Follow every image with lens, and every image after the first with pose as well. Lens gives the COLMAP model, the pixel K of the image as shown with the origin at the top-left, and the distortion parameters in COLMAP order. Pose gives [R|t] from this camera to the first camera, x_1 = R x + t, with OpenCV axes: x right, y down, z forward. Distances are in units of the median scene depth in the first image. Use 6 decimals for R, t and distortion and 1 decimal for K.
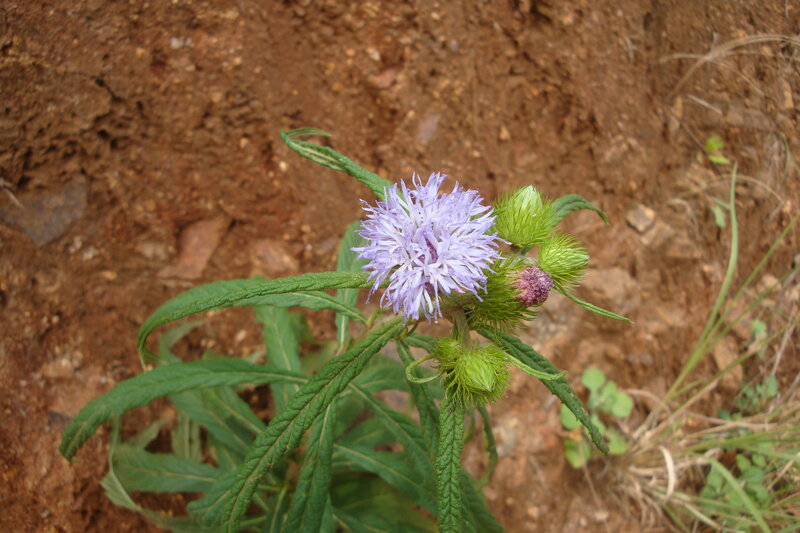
lens RADIAL K [[634.8, 0, 384.4], [0, 634.8, 266.7], [0, 0, 1]] dist [-0.163134, 0.132874]
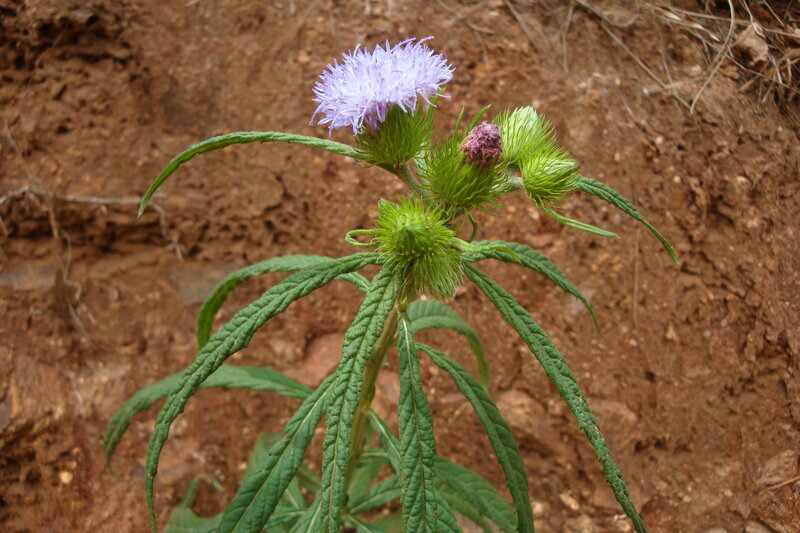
lens RADIAL K [[634.8, 0, 384.4], [0, 634.8, 266.7], [0, 0, 1]] dist [-0.163134, 0.132874]
pose [[0.920048, 0.143985, -0.364389, 0.139571], [-0.281554, 0.889724, -0.359331, 0.170748], [0.272467, 0.433197, 0.859129, 0.072987]]
